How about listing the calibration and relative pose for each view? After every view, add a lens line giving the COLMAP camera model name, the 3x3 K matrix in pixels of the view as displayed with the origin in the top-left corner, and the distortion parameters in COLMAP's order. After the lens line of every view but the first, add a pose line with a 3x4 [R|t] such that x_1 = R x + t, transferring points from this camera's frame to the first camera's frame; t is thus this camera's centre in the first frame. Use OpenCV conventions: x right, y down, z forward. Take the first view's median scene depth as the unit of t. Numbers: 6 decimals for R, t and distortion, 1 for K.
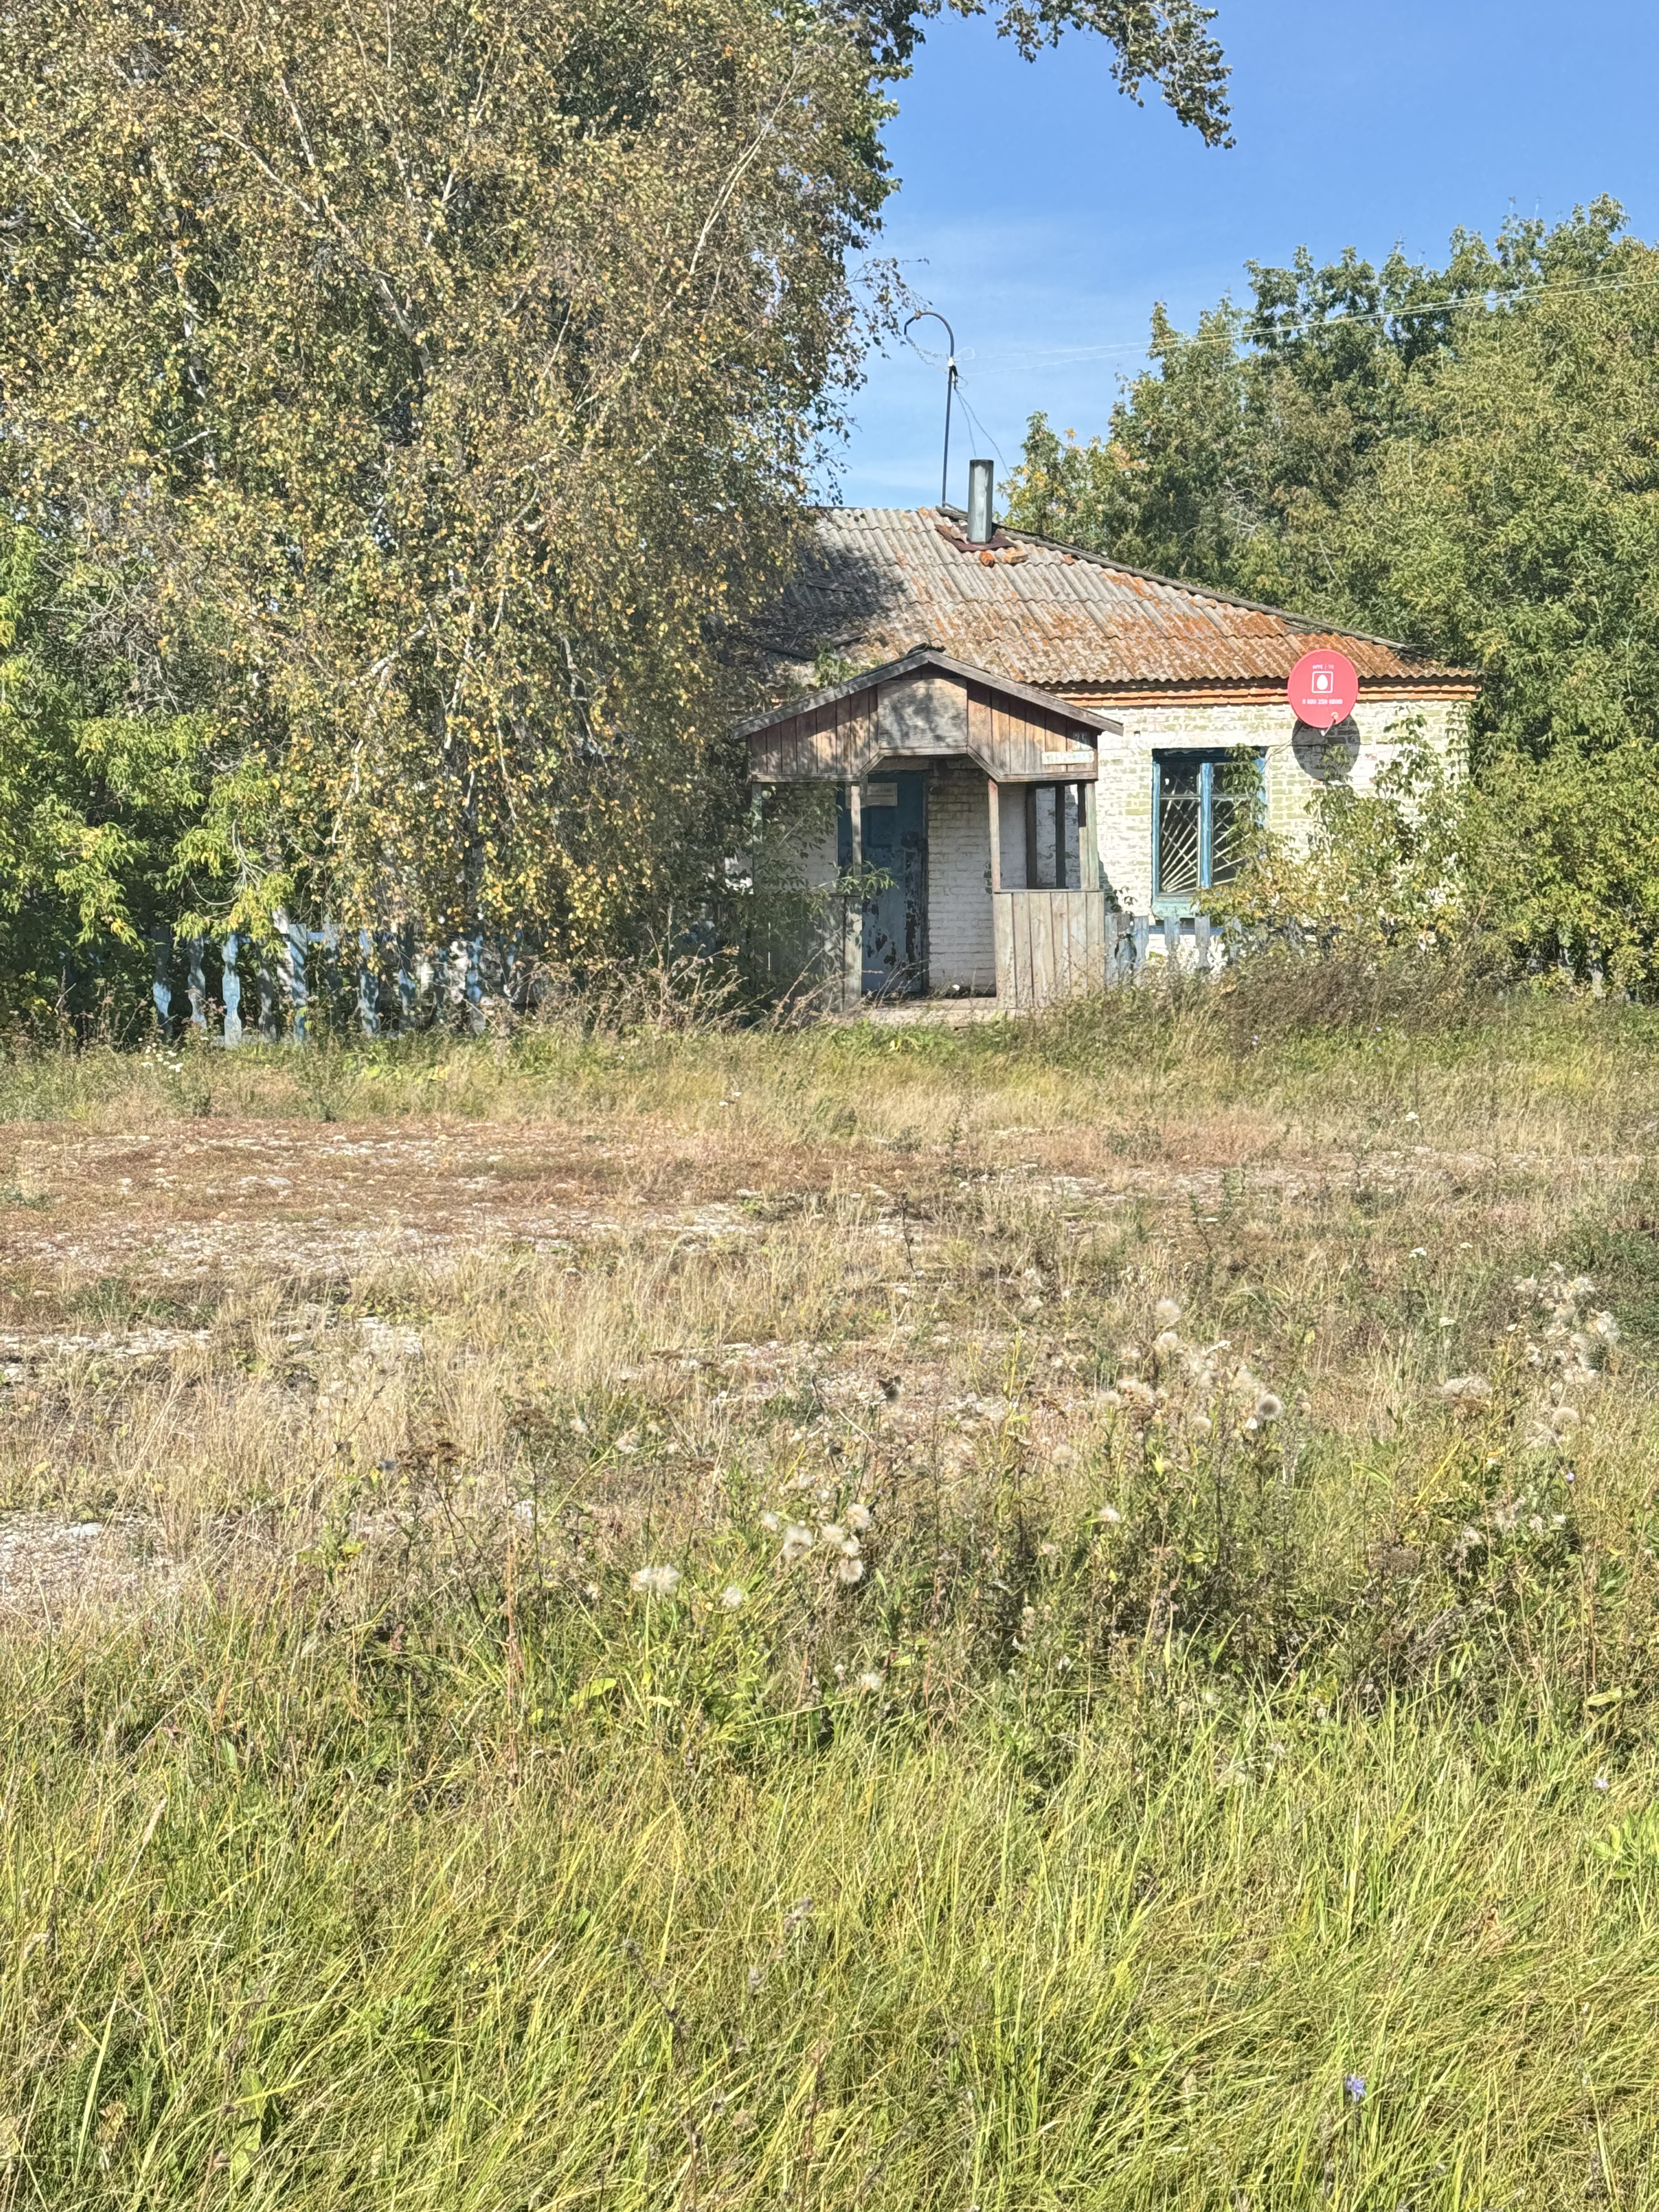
lens RADIAL K [[3012.9, 0, 796.9], [0, 3012.9, 1114.6], [0, 0, 1]] dist [0.146297, -0.001176]
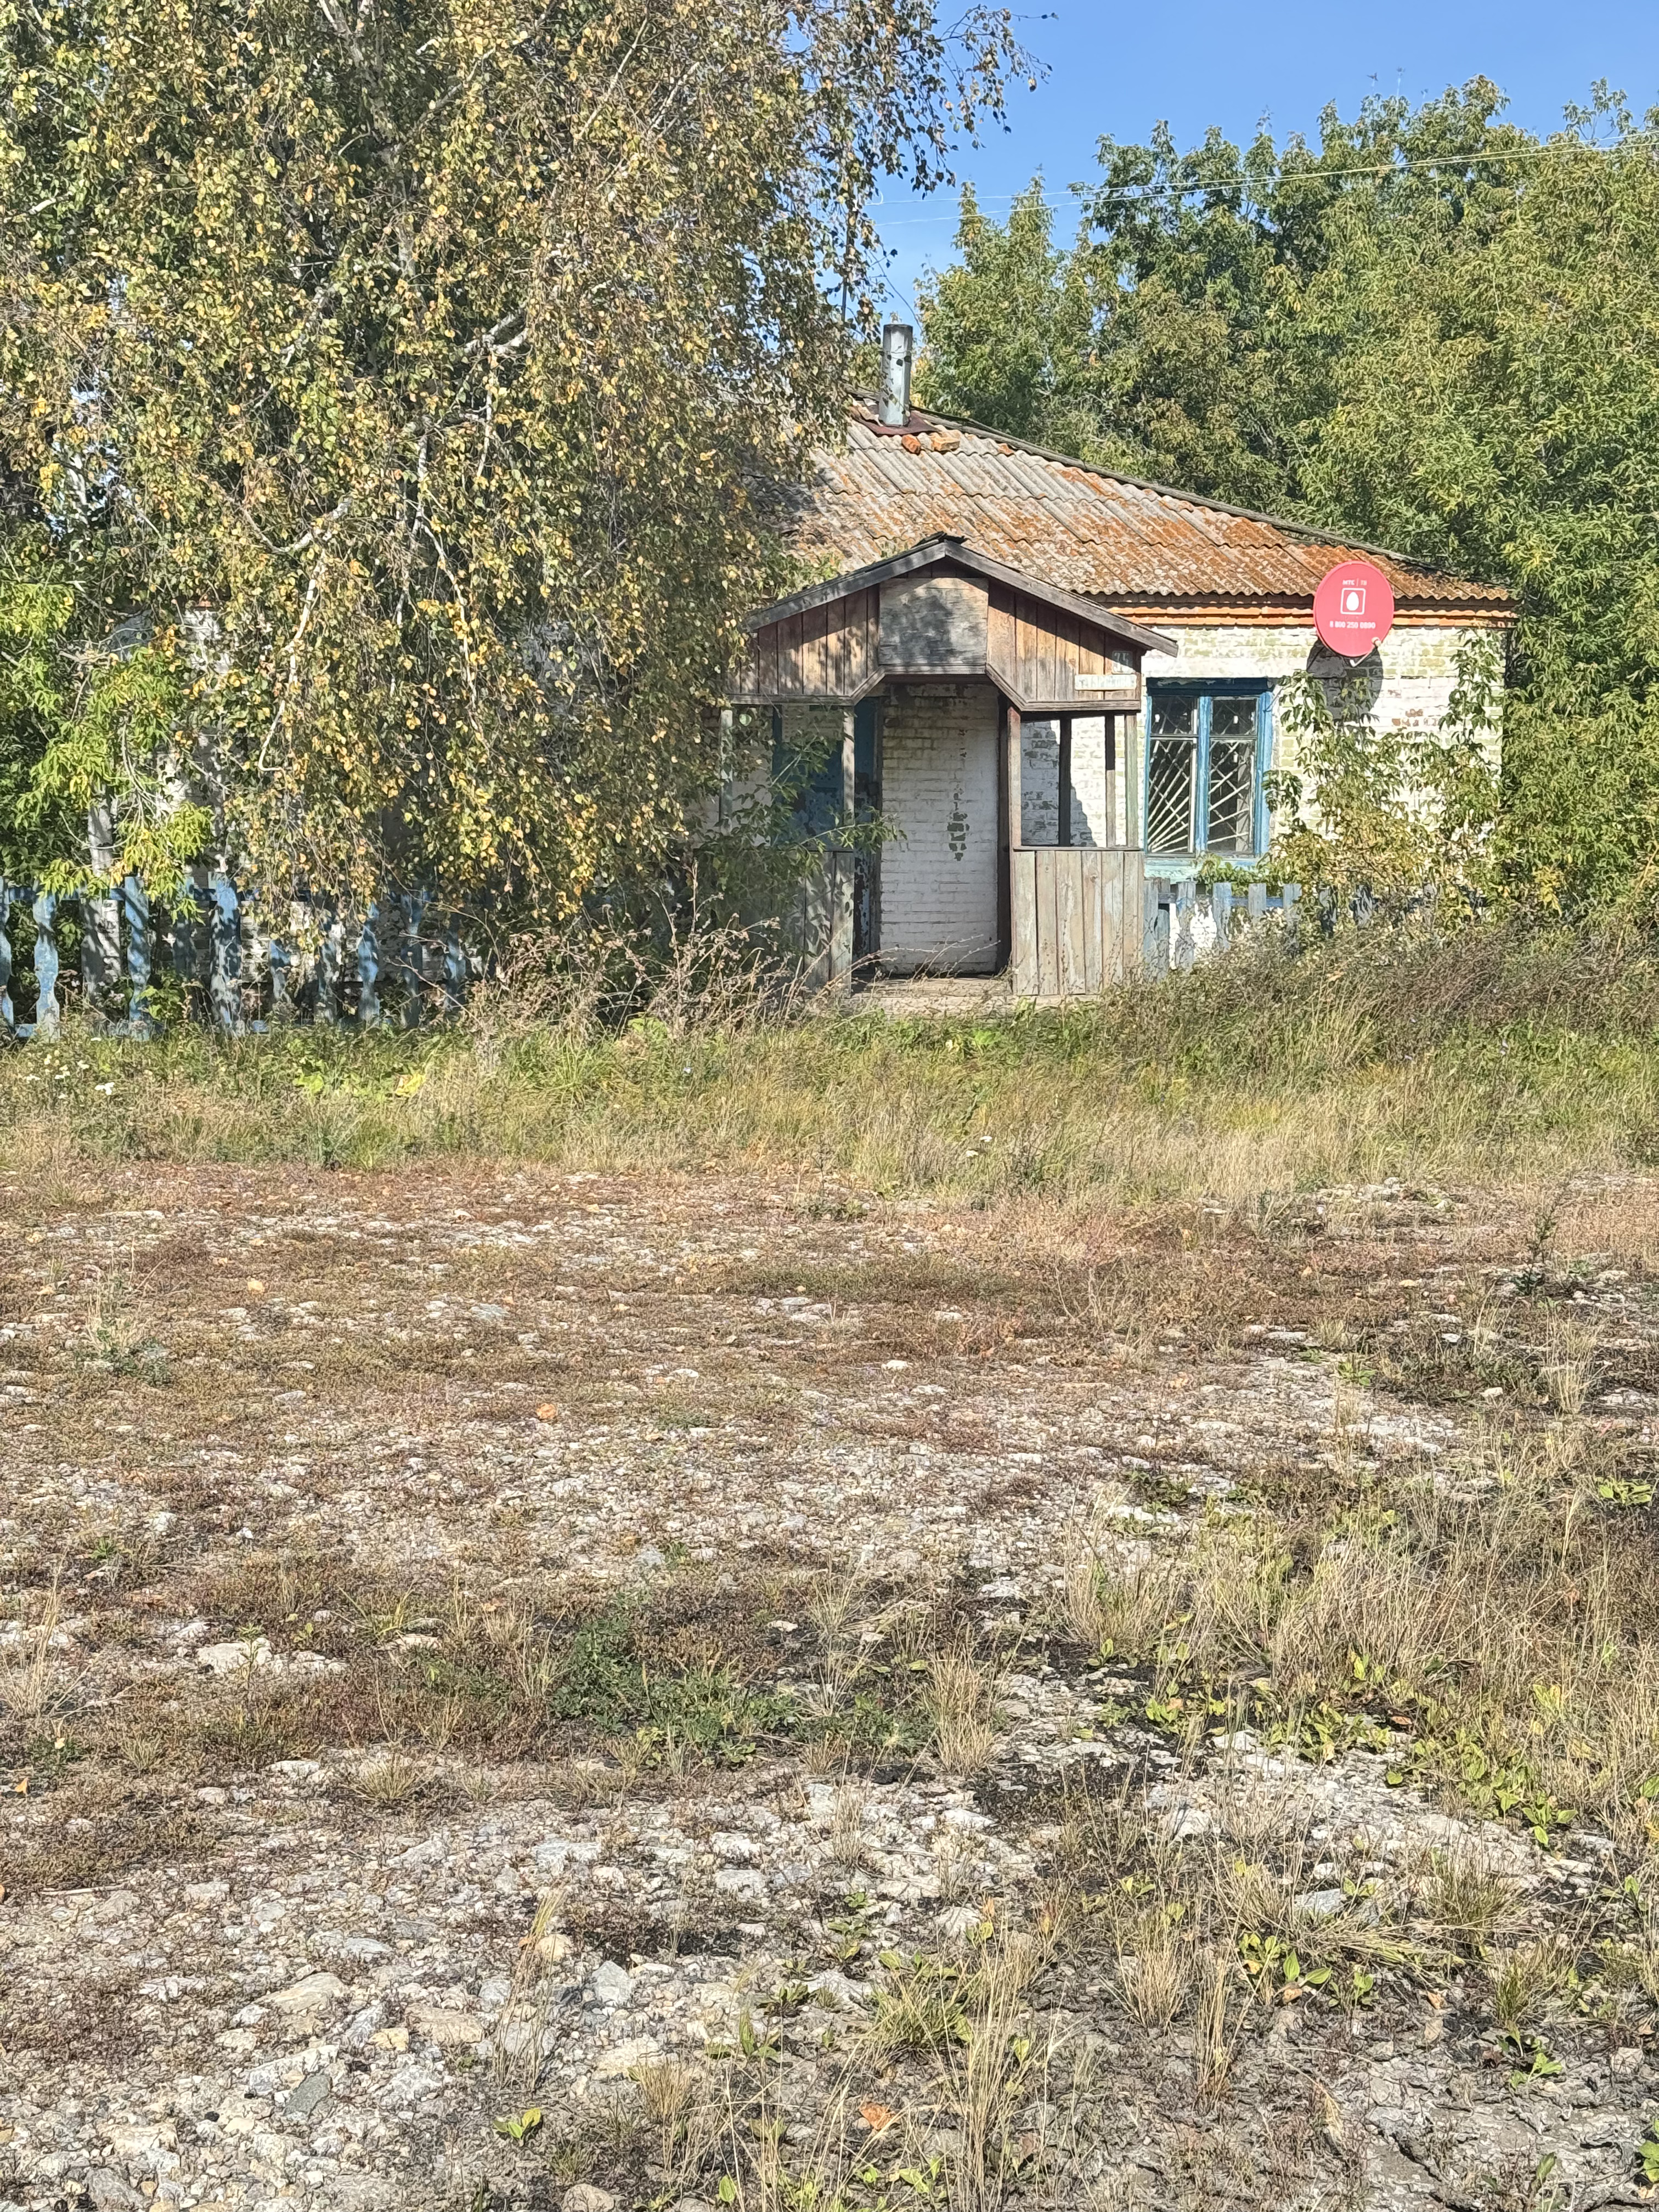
lens RADIAL K [[3012.9, 0, 796.9], [0, 3012.9, 1114.6], [0, 0, 1]] dist [0.146297, -0.001176]
pose [[0.989080, 0.004019, 0.147323, -0.098334], [-0.006460, 0.999850, 0.016096, -0.014453], [-0.147236, -0.016872, 0.988958, 0.196354]]
